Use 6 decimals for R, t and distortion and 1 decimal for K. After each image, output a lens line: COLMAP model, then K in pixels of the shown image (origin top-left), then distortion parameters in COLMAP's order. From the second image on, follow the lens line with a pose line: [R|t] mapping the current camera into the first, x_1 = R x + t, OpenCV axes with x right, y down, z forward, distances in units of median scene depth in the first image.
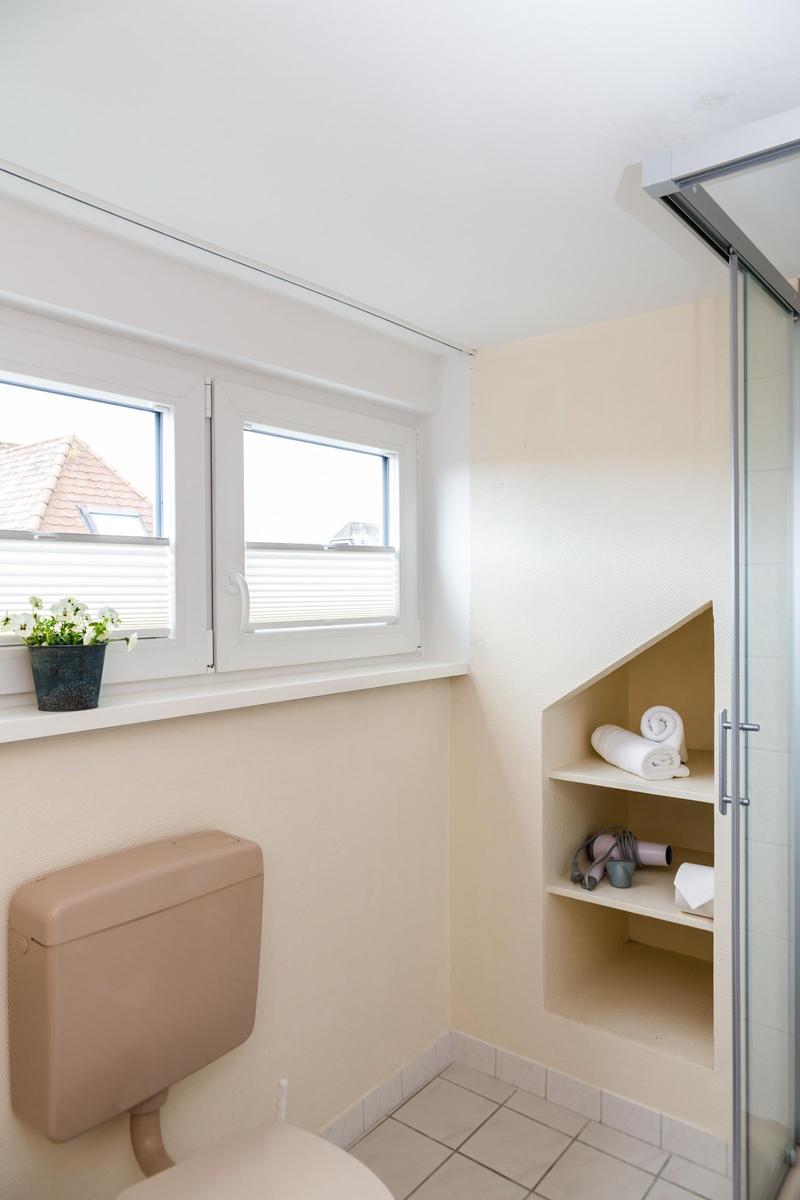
lens RADIAL K [[865.2, 0, 400.0], [0, 865.2, 600.0], [0, 0, 1]] dist [-0.001090, 0.028561]
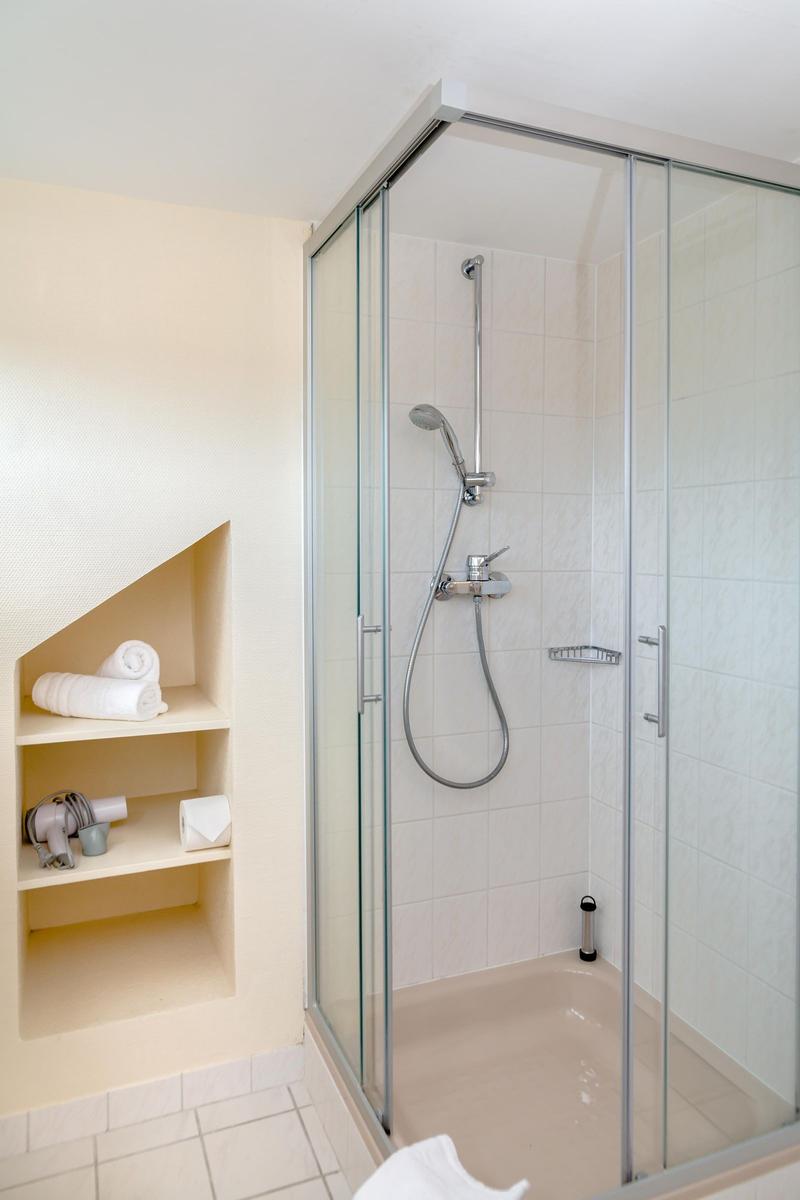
lens RADIAL K [[865.2, 0, 400.0], [0, 865.2, 600.0], [0, 0, 1]] dist [-0.001090, 0.028561]
pose [[0.434471, -0.028111, 0.900247, -0.387798], [0.008042, 0.999594, 0.027333, 0.059533], [-0.900650, -0.004636, 0.434521, 0.365464]]
